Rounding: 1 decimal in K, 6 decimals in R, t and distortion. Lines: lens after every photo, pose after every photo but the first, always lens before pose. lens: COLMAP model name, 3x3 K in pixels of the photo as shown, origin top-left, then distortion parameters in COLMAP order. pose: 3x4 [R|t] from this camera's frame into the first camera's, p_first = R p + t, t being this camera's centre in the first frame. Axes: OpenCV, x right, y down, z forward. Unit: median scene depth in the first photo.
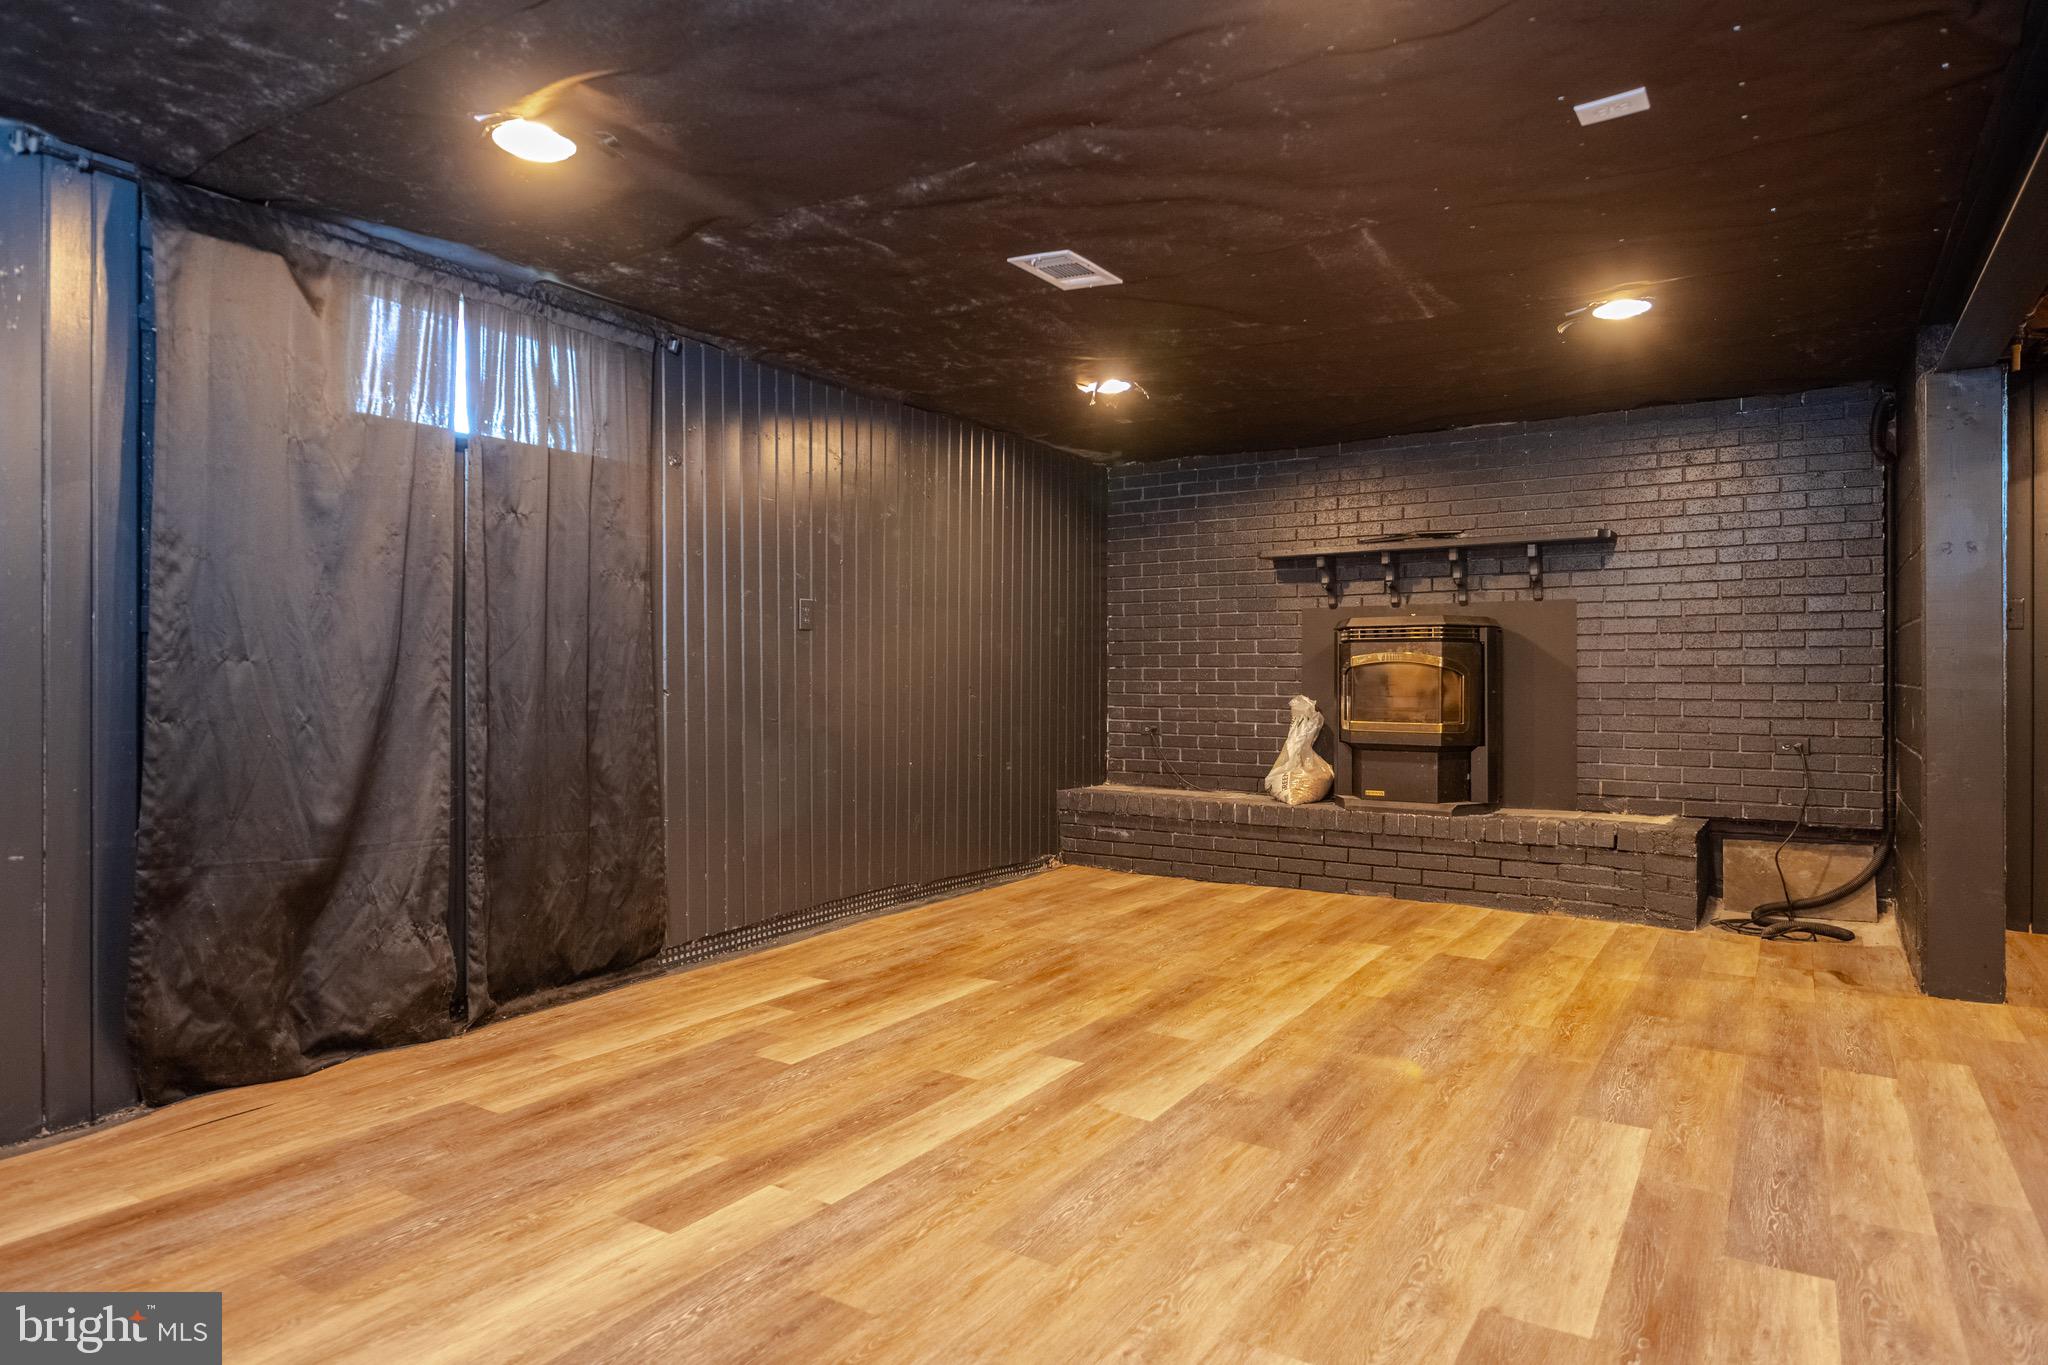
lens RADIAL K [[1200.9, 0, 1023.3], [0, 1200.9, 678.2], [0, 0, 1]] dist [0.018576, 0.000083]
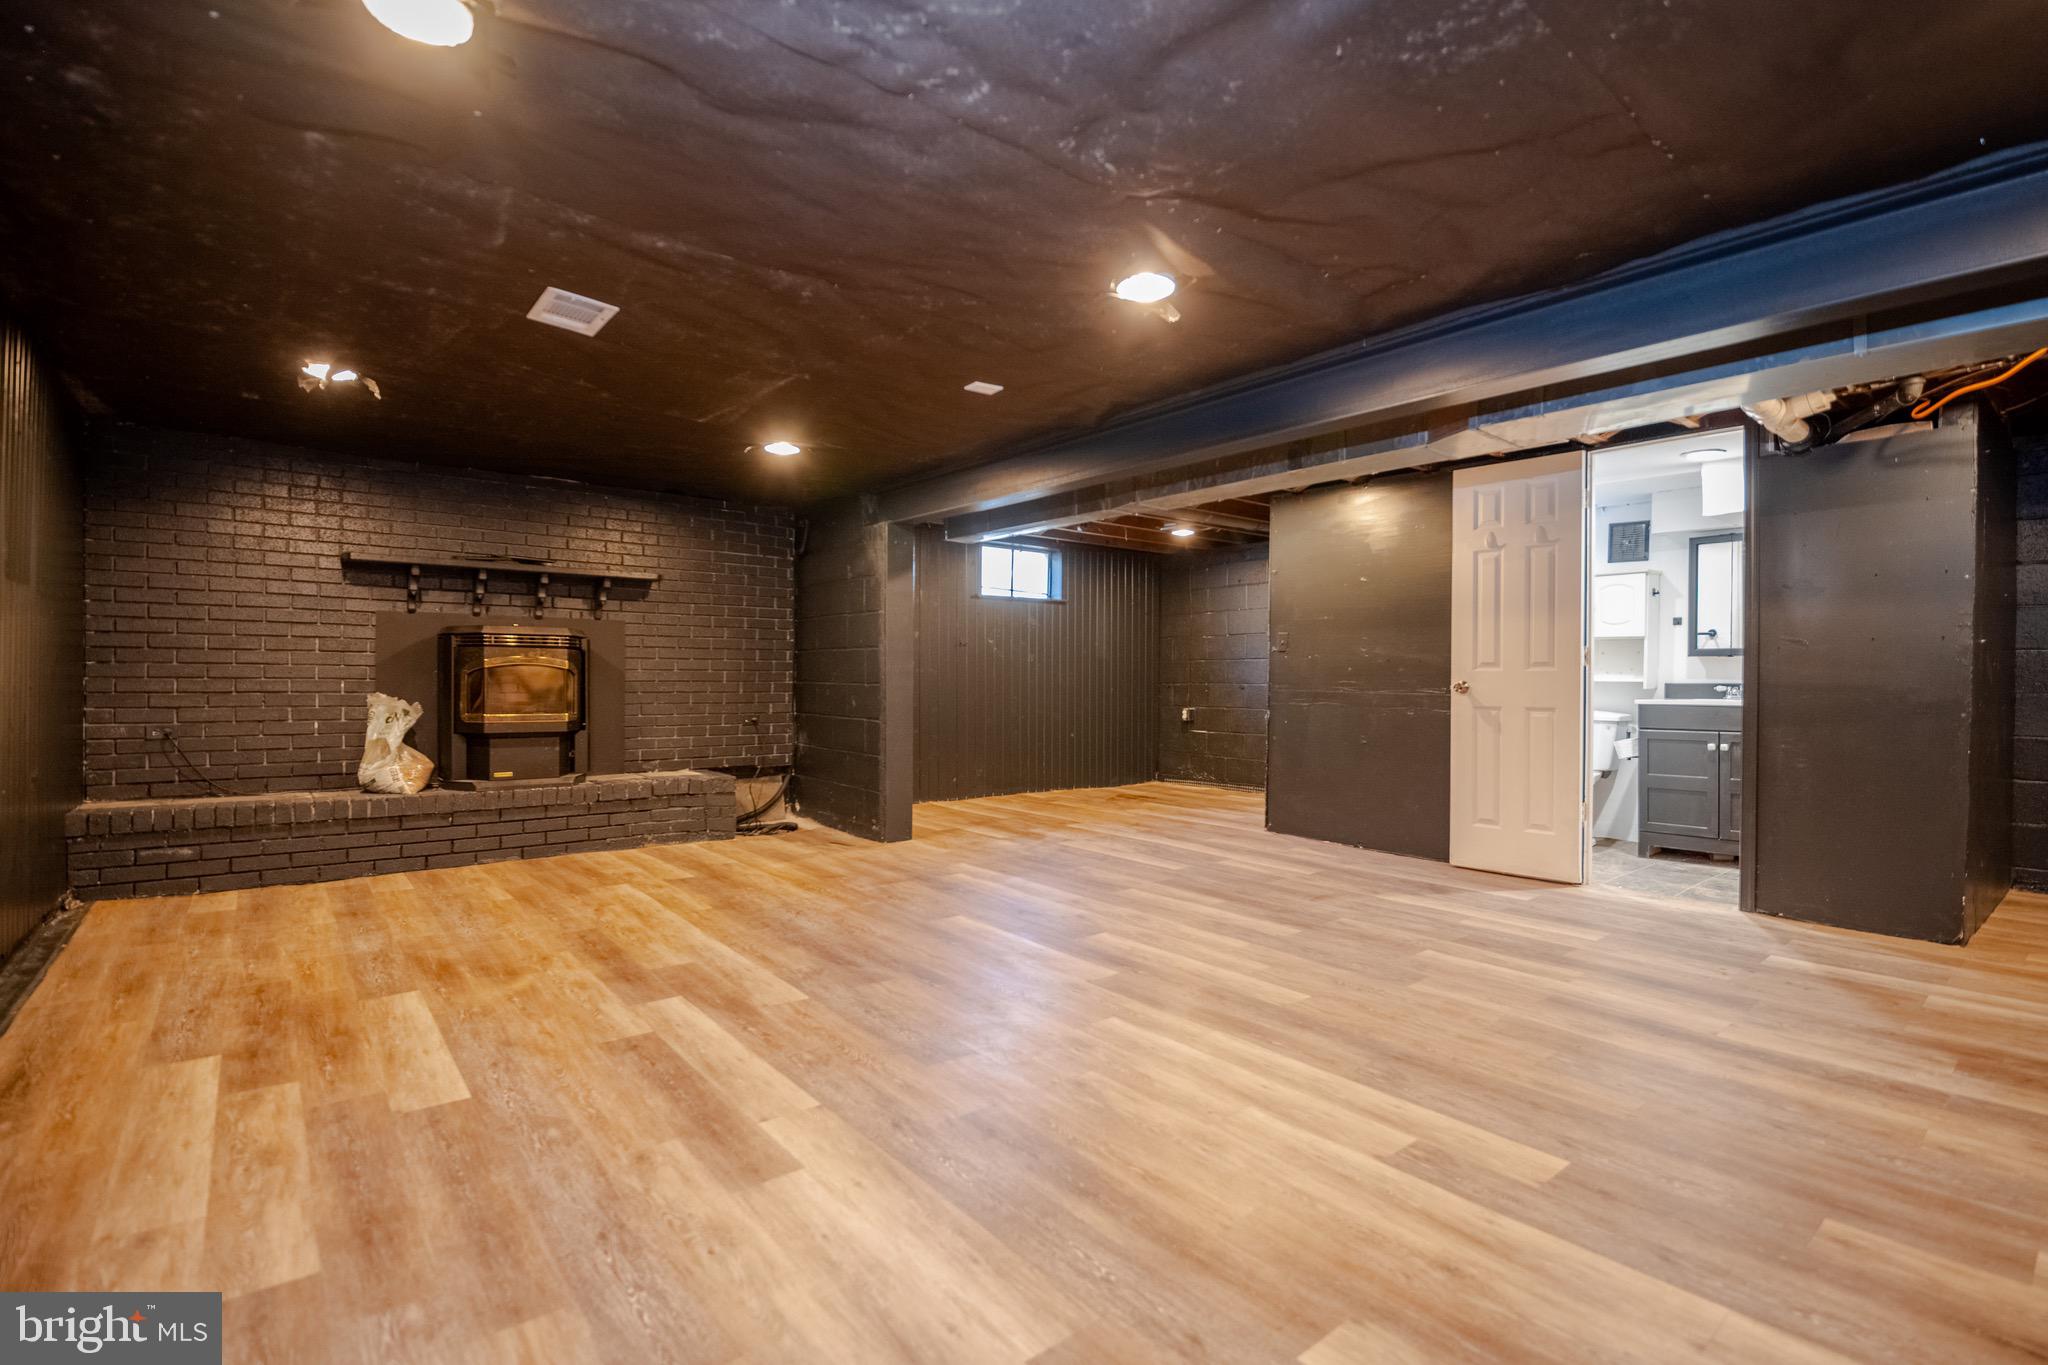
lens RADIAL K [[968.9, 0, 1029.8], [0, 968.9, 676.0], [0, 0, 1]] dist [0.027062, -0.015470]
pose [[0.302348, 0.004447, 0.953187, -0.716626], [-0.007357, 0.999970, -0.002331, -0.004384], [-0.953169, -0.006307, 0.302372, 0.333658]]
